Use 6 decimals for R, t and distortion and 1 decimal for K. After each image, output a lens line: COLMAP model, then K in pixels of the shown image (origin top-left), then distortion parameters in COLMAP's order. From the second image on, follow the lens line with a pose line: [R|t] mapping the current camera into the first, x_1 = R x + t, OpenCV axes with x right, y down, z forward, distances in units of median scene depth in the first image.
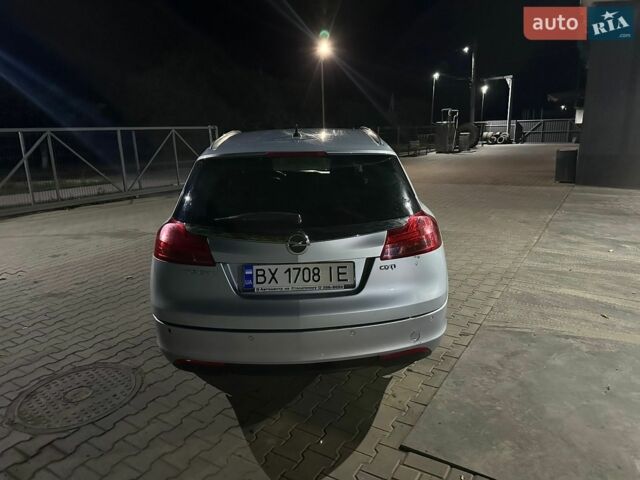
lens RADIAL K [[435.7, 0, 320.0], [0, 435.7, 240.0], [0, 0, 1]] dist [0.003747, -0.000146]
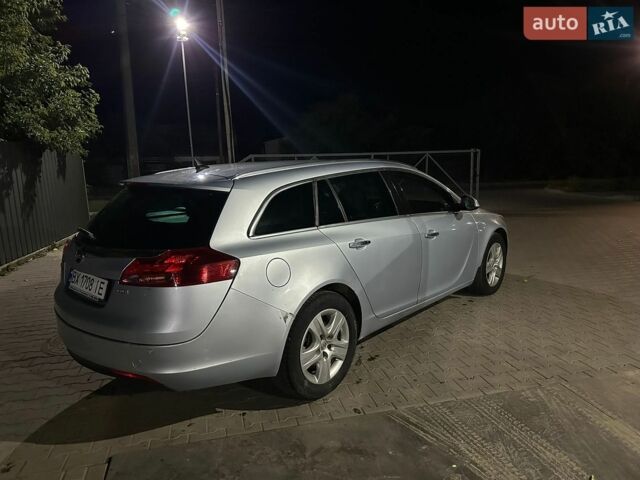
lens RADIAL K [[435.7, 0, 320.0], [0, 435.7, 240.0], [0, 0, 1]] dist [0.003747, -0.000146]
pose [[0.723859, 0.122592, -0.678970, 0.765447], [-0.154227, 0.987937, 0.013954, -0.092395], [0.672490, 0.094614, 0.734034, 0.320751]]
